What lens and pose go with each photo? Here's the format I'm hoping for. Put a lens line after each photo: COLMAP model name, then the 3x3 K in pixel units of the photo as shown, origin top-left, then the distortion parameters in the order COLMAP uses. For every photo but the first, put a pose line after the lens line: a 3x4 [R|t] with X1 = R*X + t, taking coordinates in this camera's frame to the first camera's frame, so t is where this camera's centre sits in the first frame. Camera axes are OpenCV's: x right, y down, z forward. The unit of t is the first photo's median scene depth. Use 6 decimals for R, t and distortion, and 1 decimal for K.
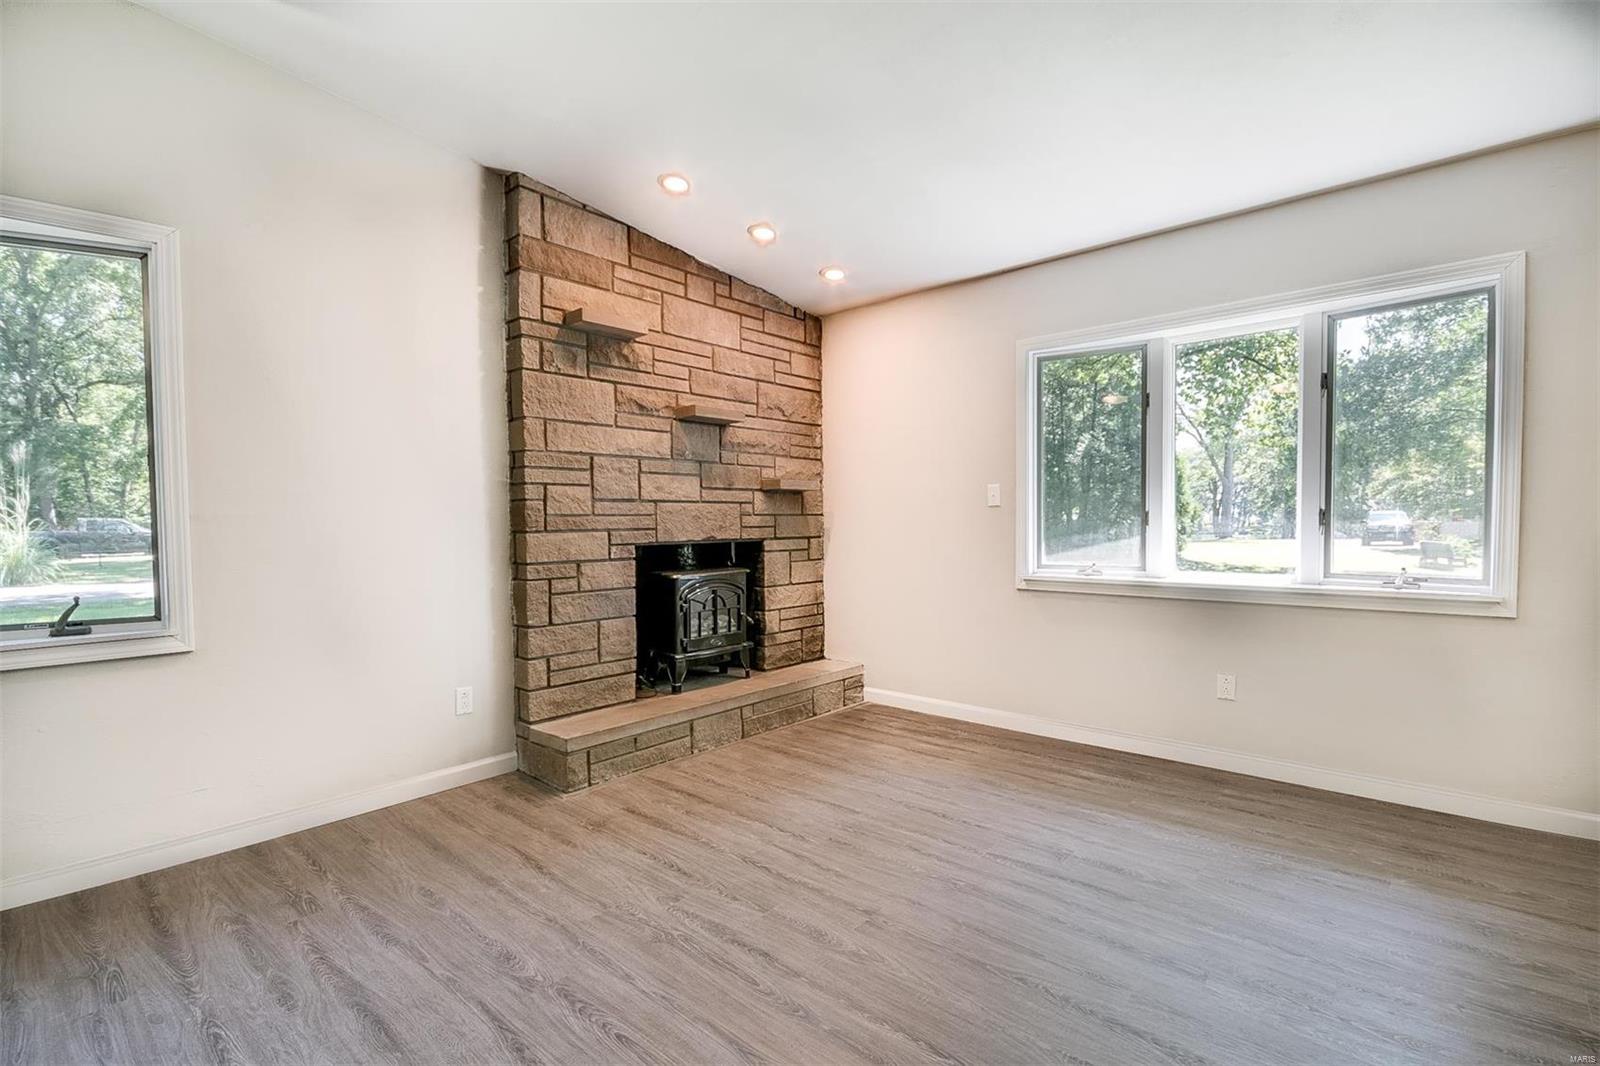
lens RADIAL K [[735.7, 0, 810.8], [0, 735.7, 545.5], [0, 0, 1]] dist [-0.002938, 0.000018]
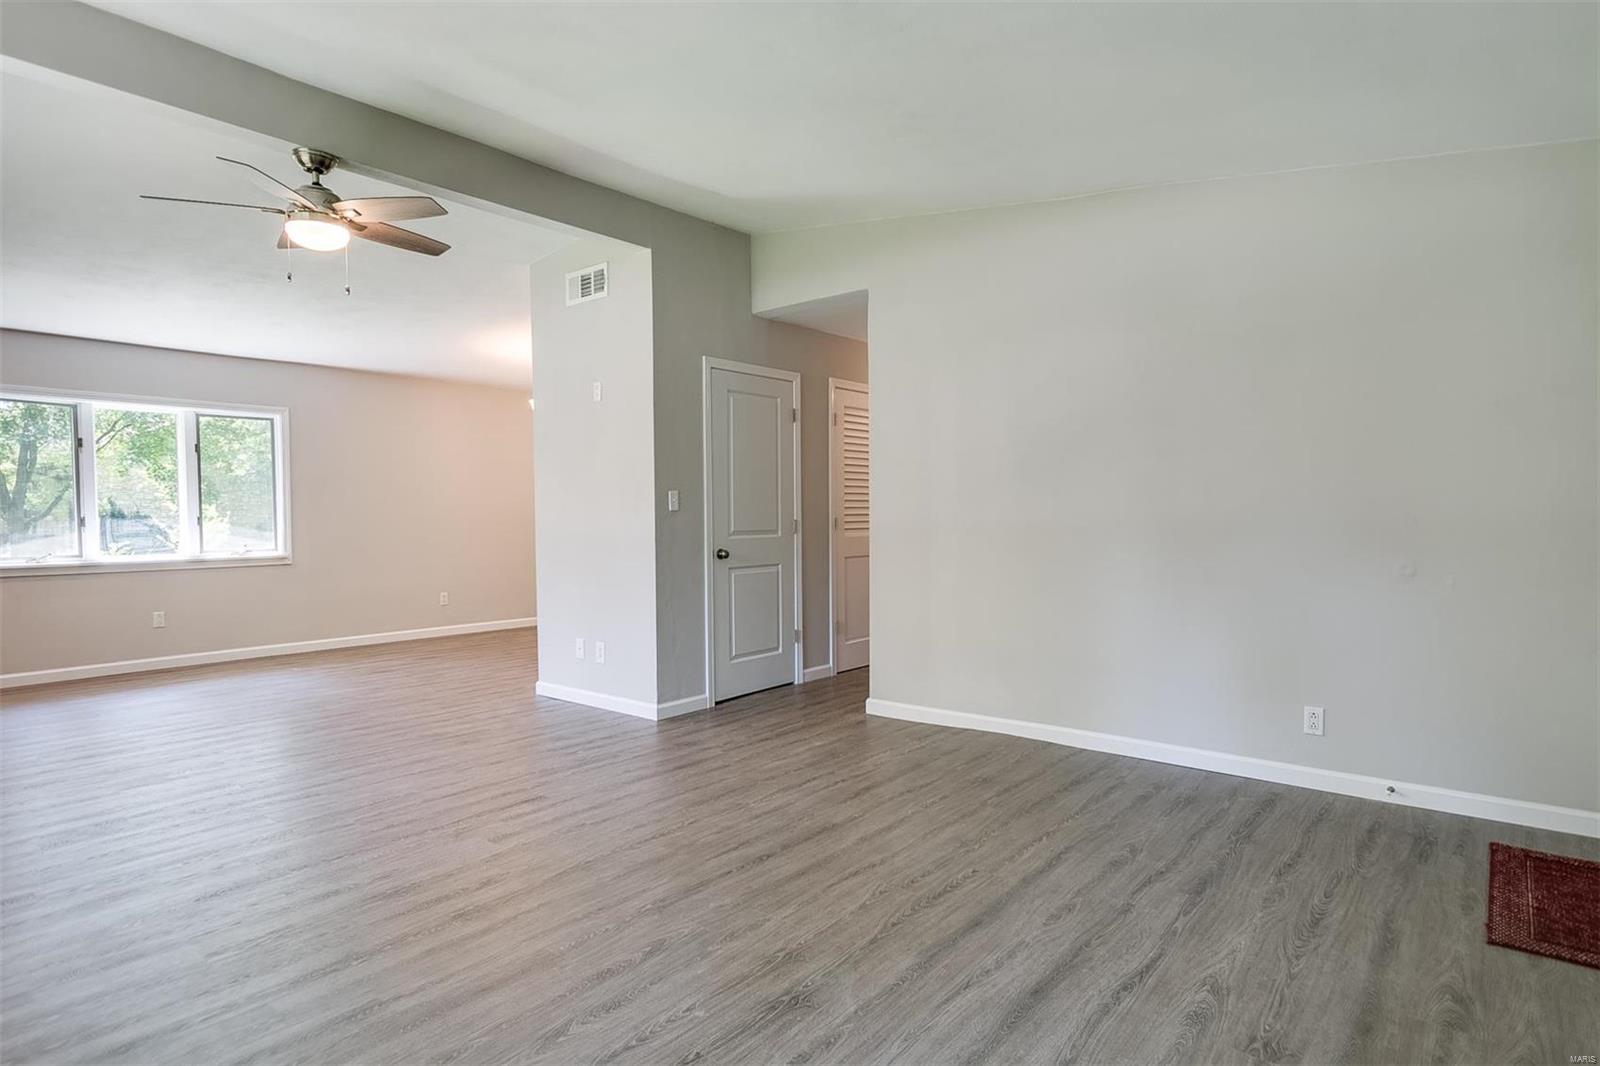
lens RADIAL K [[882.1, 0, 801.4], [0, 882.1, 546.7], [0, 0, 1]] dist [0.000189, 0.000193]
pose [[-0.038431, -0.026676, 0.998905, -1.342654], [0.039795, 0.998810, 0.028204, 0.020273], [-0.998469, 0.040835, -0.037323, -0.370613]]
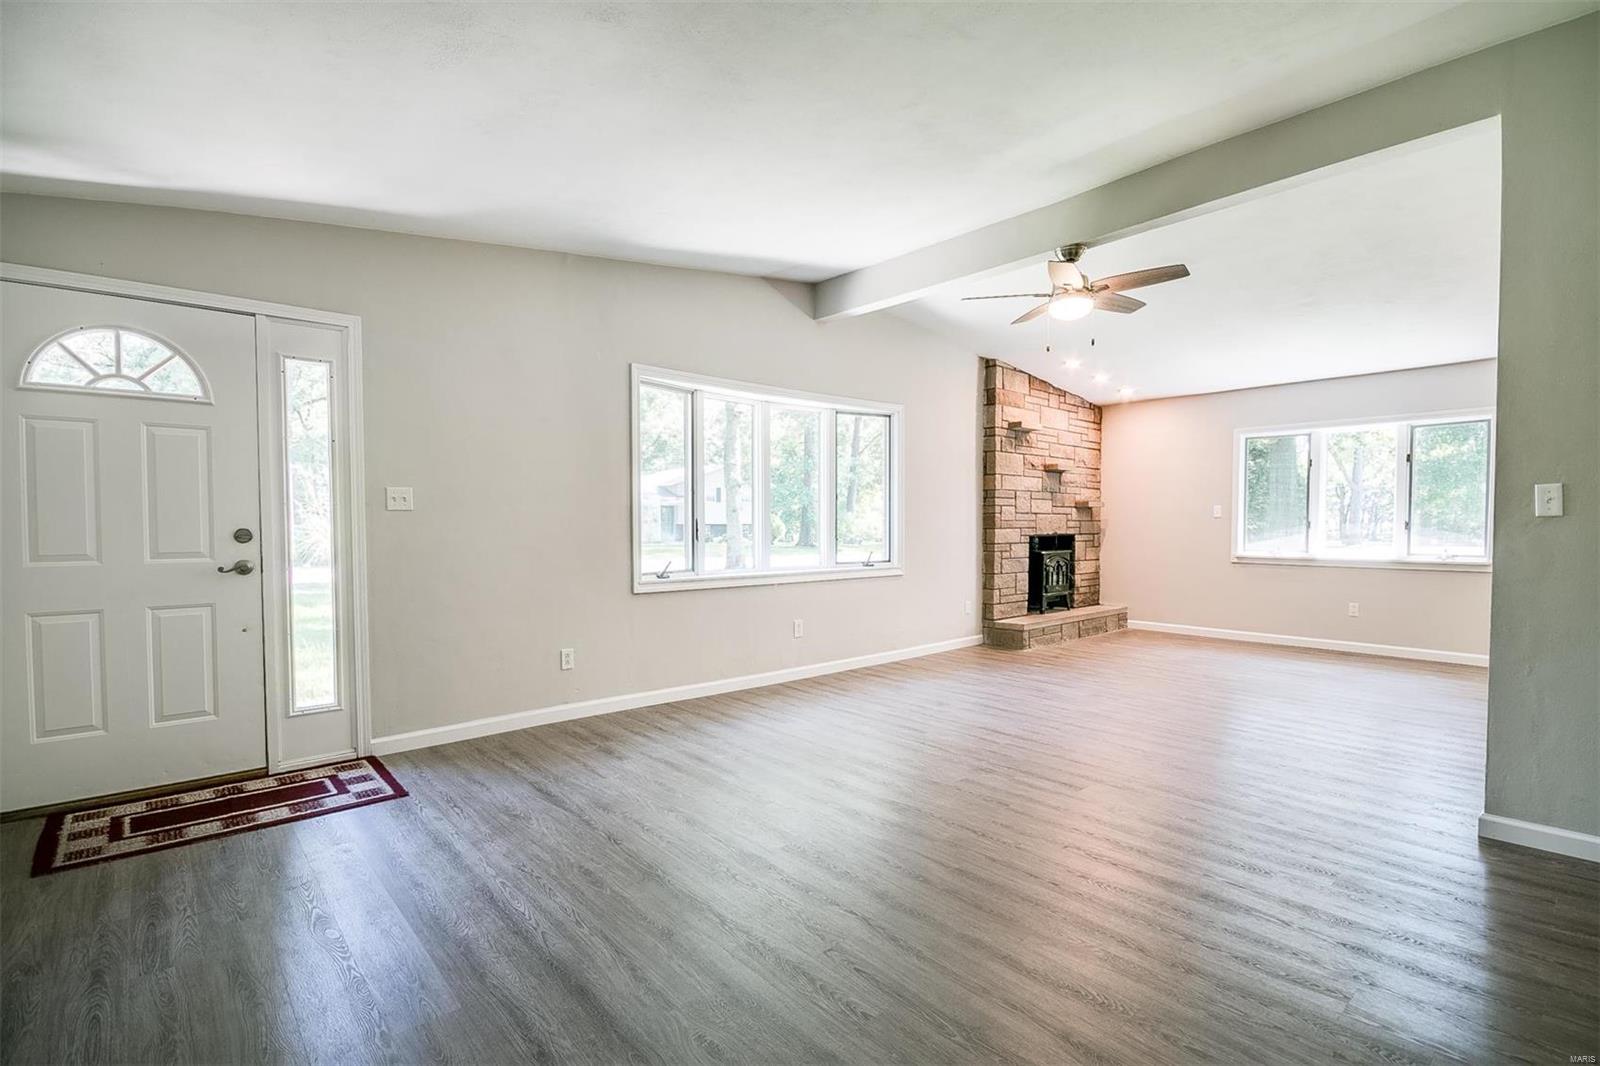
lens RADIAL K [[735.7, 0, 810.8], [0, 735.7, 545.5], [0, 0, 1]] dist [-0.002938, 0.000018]
pose [[0.992406, 0.013815, -0.122229, -0.568365], [-0.014010, 0.999902, -0.000735, 0.034271], [0.122207, 0.002442, 0.992502, -1.007068]]
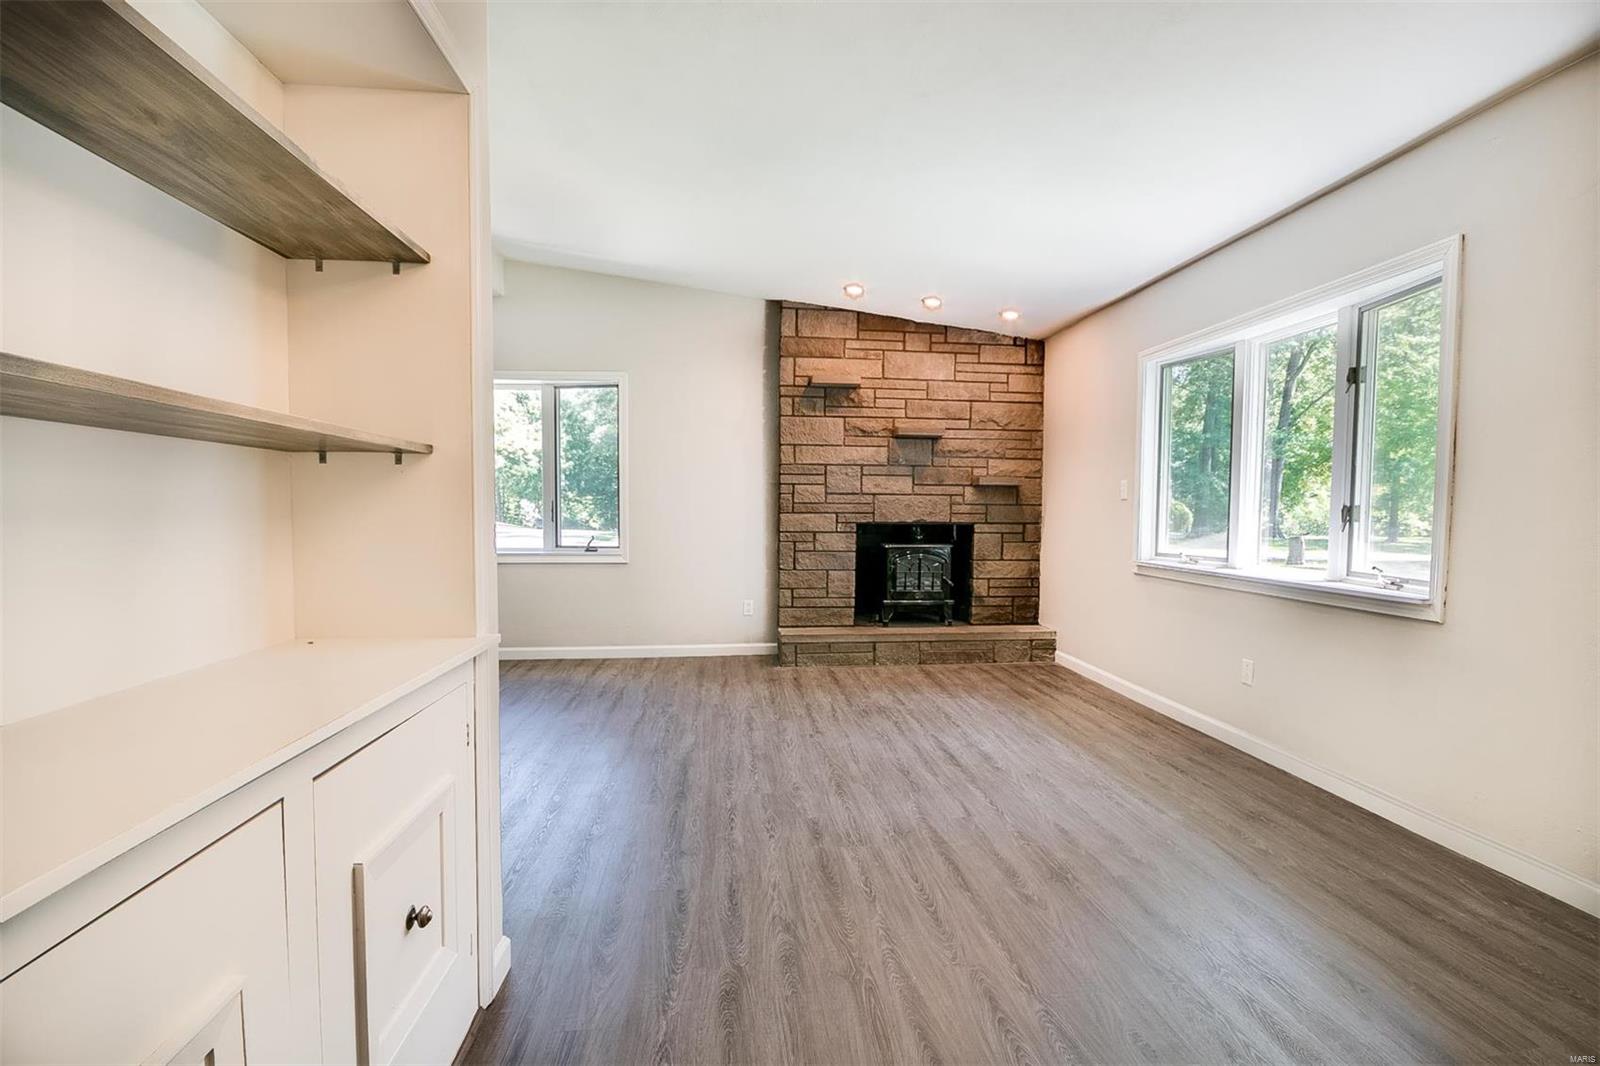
lens RADIAL K [[735.7, 0, 810.8], [0, 735.7, 545.5], [0, 0, 1]] dist [-0.002938, 0.000018]
pose [[0.741107, 0.049814, -0.669536, 0.695891], [-0.037657, 0.998758, 0.032626, -0.001015], [0.670330, 0.001034, 0.742063, -0.180066]]
